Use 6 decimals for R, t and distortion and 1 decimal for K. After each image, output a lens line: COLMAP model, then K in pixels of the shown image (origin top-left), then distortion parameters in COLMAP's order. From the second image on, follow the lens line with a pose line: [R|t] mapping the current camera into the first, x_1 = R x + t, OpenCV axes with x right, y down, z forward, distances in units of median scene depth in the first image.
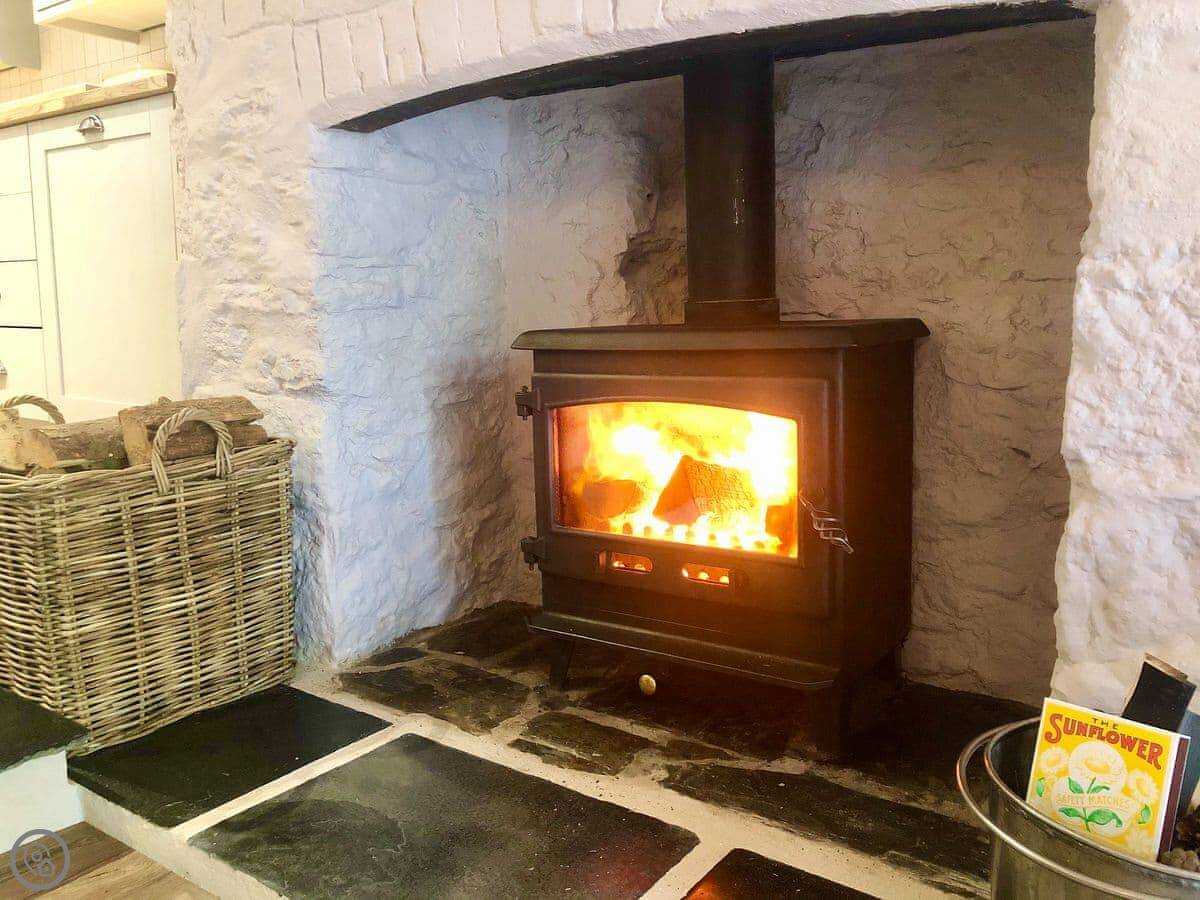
lens RADIAL K [[965.4, 0, 599.9], [0, 965.4, 465.7], [0, 0, 1]] dist [0.006669, 0.005104]
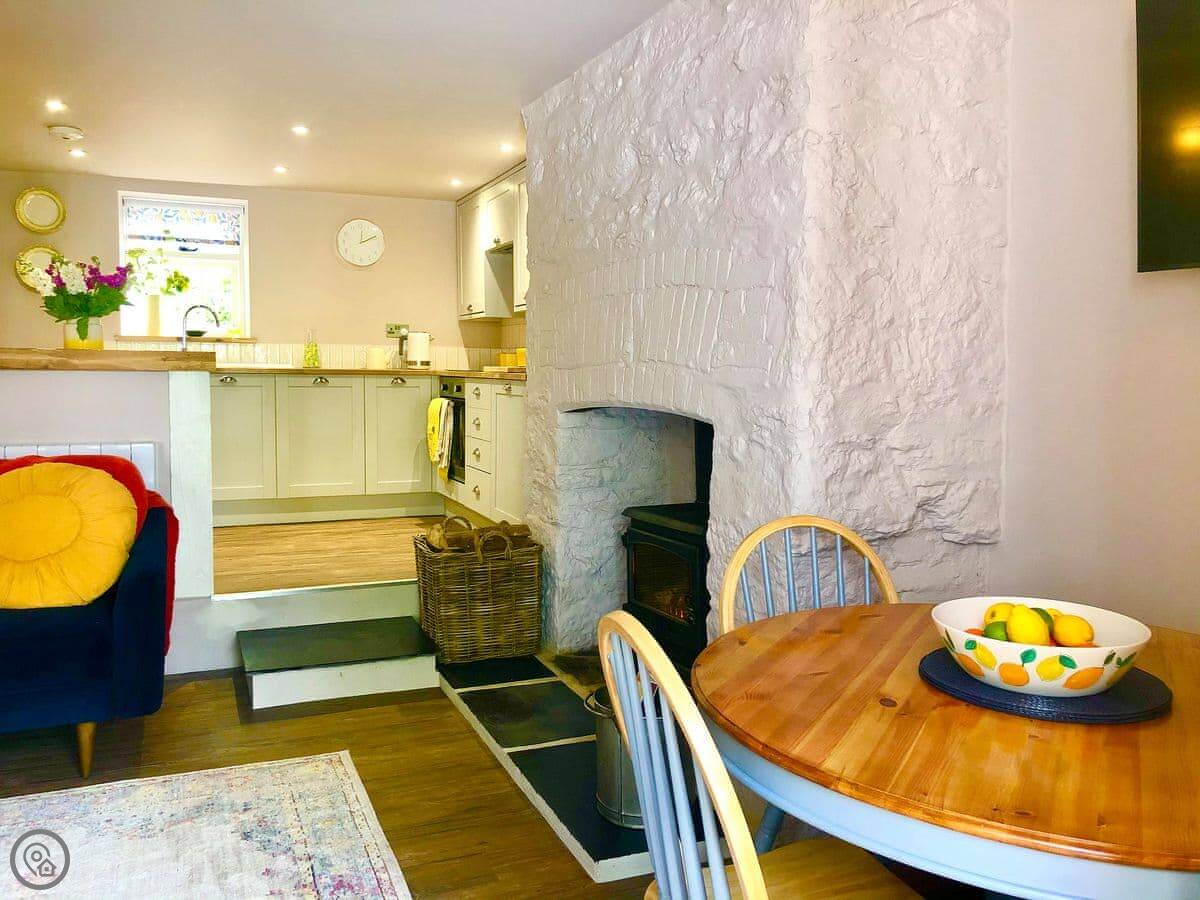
lens RADIAL K [[973.3, 0, 600.0], [0, 973.3, 450.0], [0, 0, 1]] dist [0.004915, 0.000841]
pose [[0.842831, 0.048877, -0.535954, 1.041564], [-0.093168, 0.994082, -0.055857, -0.139594], [0.530052, 0.097011, 0.842397, -0.900359]]
